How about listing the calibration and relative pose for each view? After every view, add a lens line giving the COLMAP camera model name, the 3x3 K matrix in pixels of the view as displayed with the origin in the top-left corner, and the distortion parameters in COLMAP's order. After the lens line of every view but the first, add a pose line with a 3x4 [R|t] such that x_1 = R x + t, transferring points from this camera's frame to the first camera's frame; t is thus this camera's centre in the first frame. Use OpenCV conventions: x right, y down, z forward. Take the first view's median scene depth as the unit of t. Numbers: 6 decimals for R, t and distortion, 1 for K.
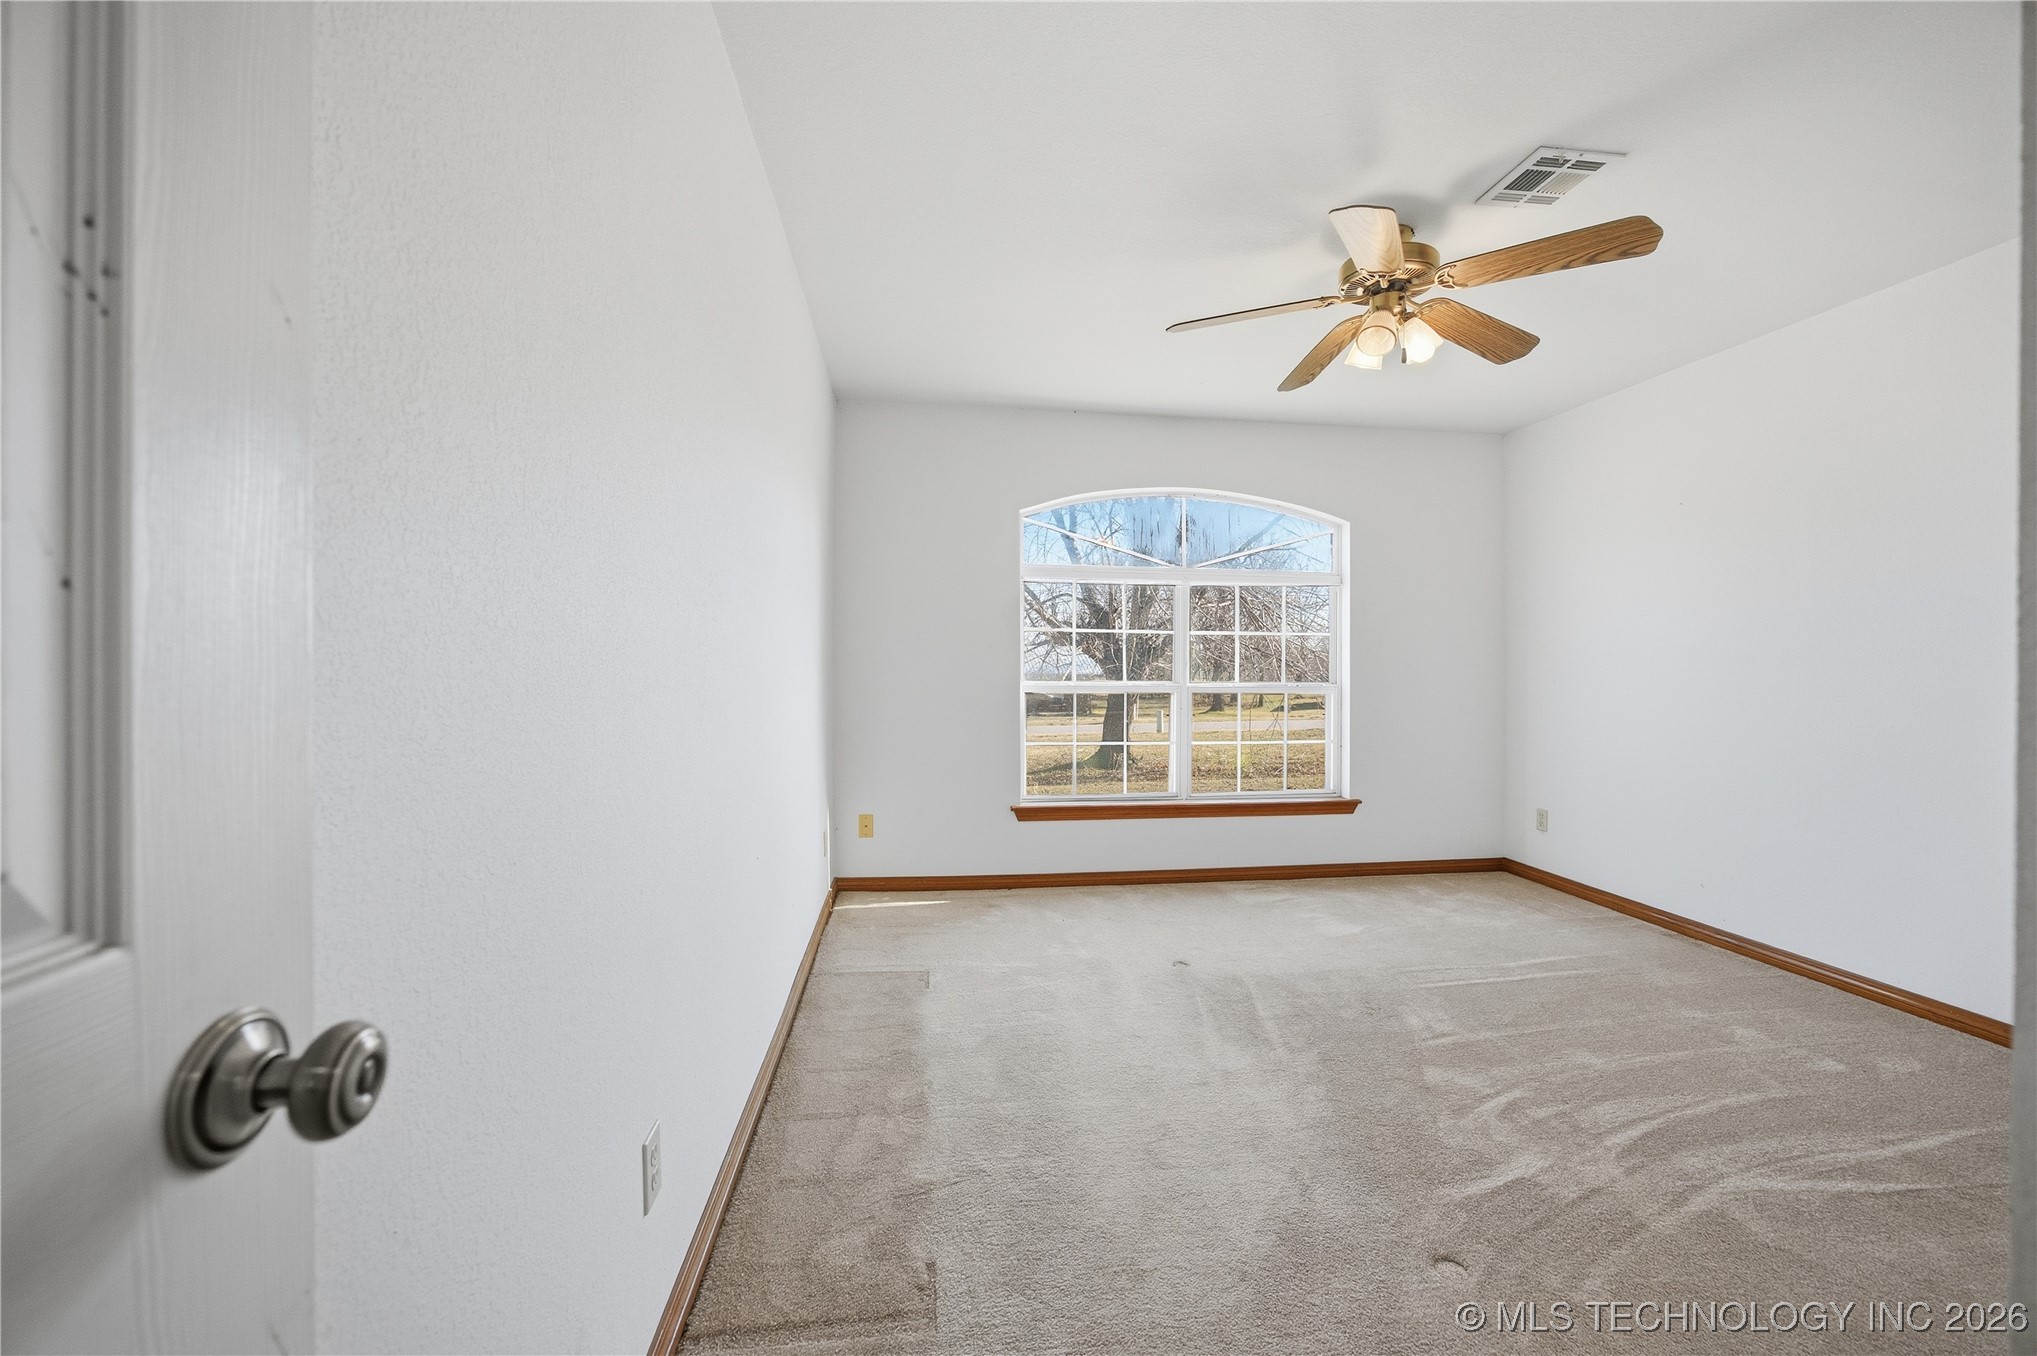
lens RADIAL K [[790.0, 0, 1023.2], [0, 790.0, 671.2], [0, 0, 1]] dist [-0.030886, 0.009360]
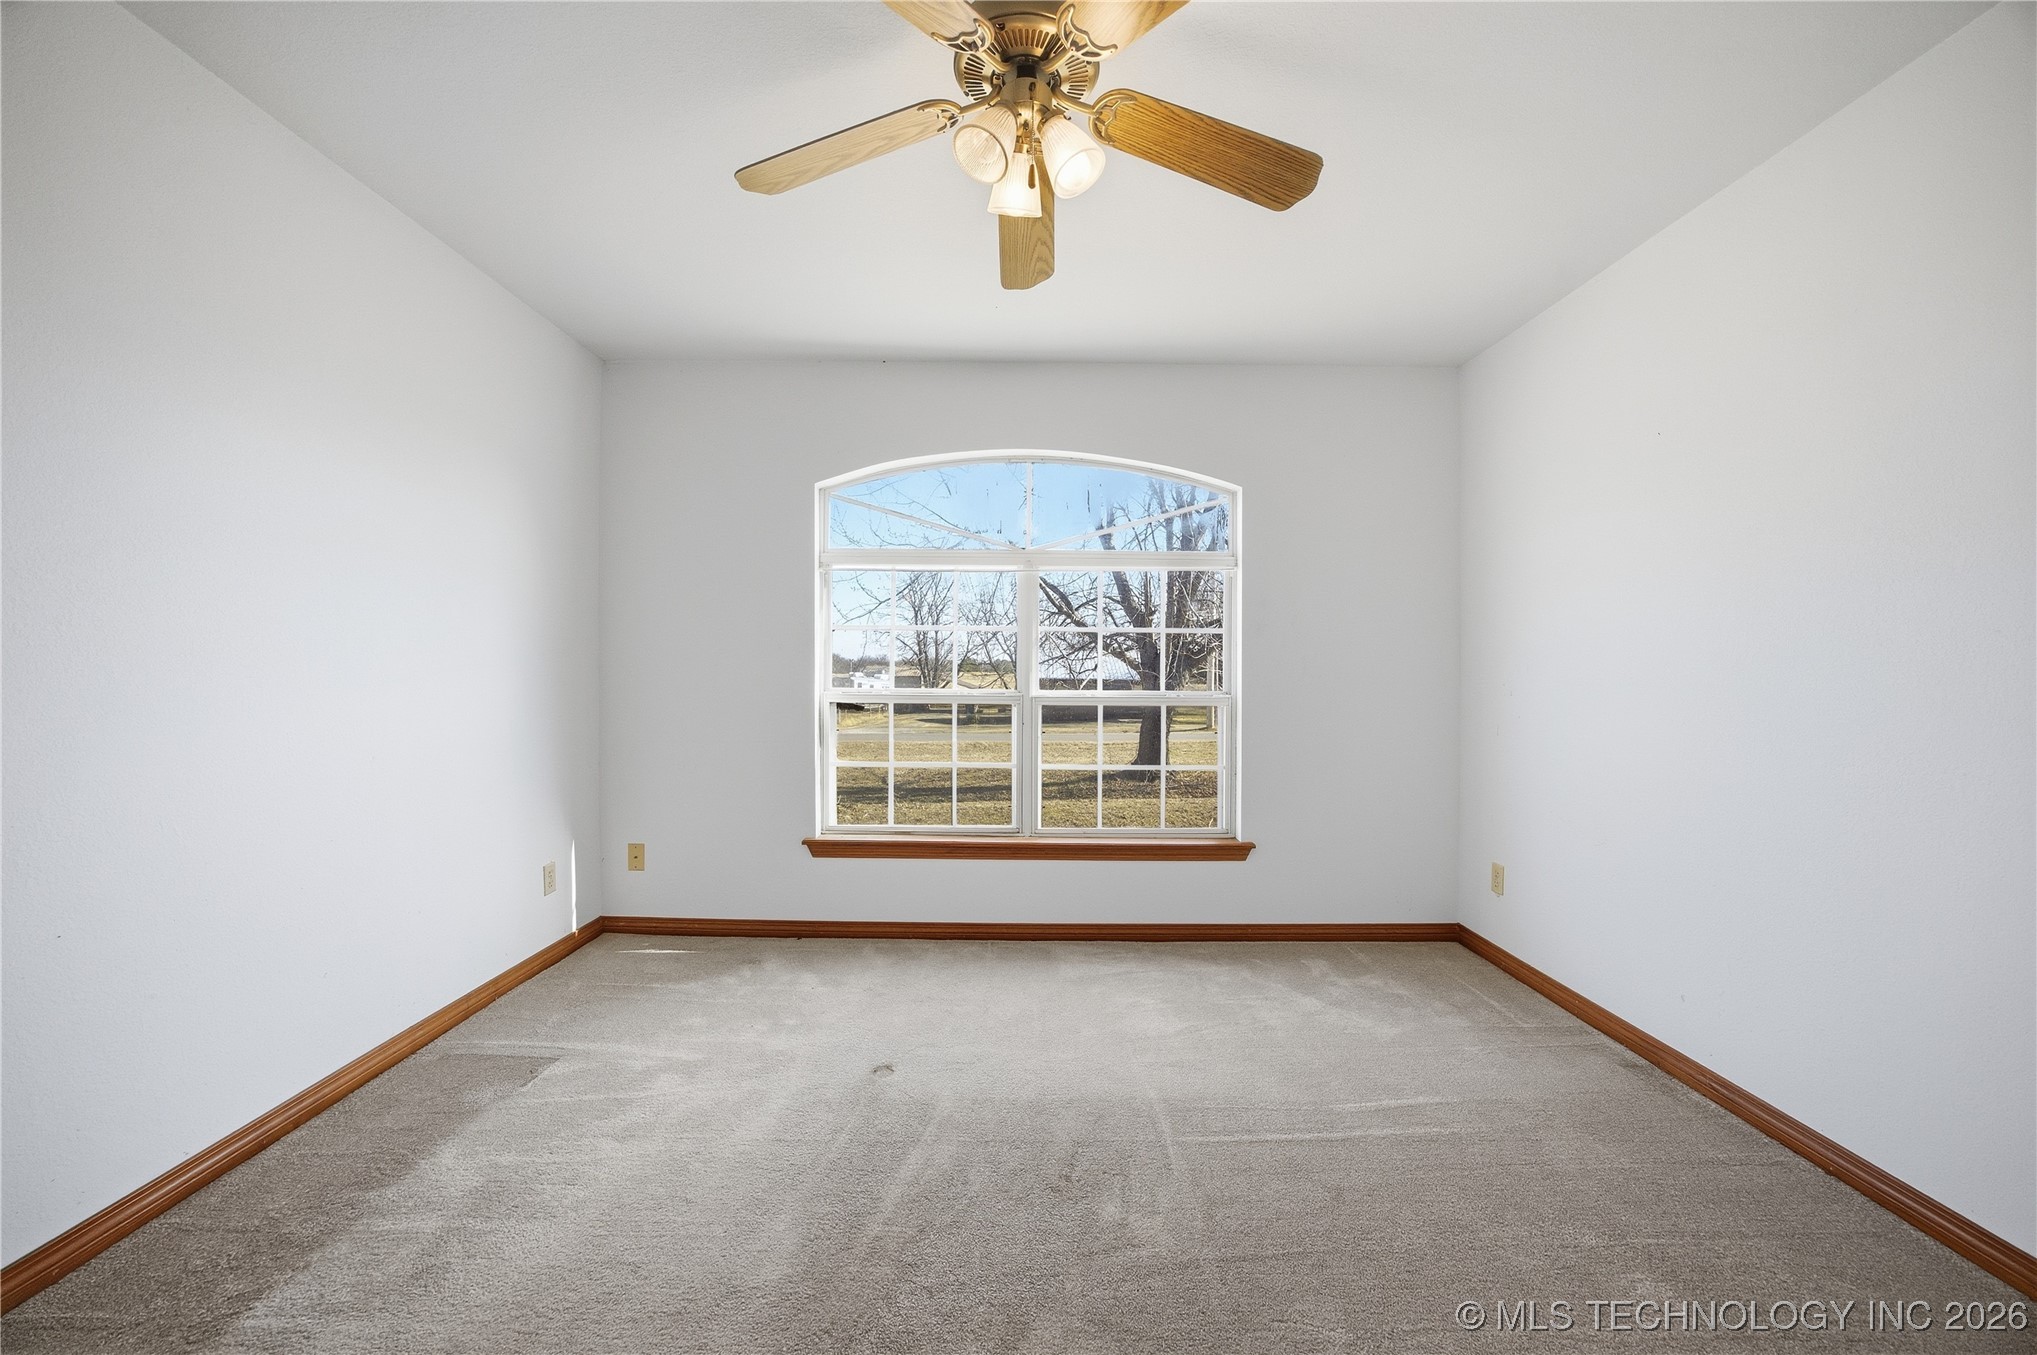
lens RADIAL K [[790.7, 0, 1018.5], [0, 790.7, 677.5], [0, 0, 1]] dist [-0.028682, 0.009161]
pose [[0.992508, 0.005647, -0.122047, 0.302187], [-0.005533, 0.999984, 0.001274, -0.000334], [0.122052, -0.000589, 0.992524, 0.203277]]
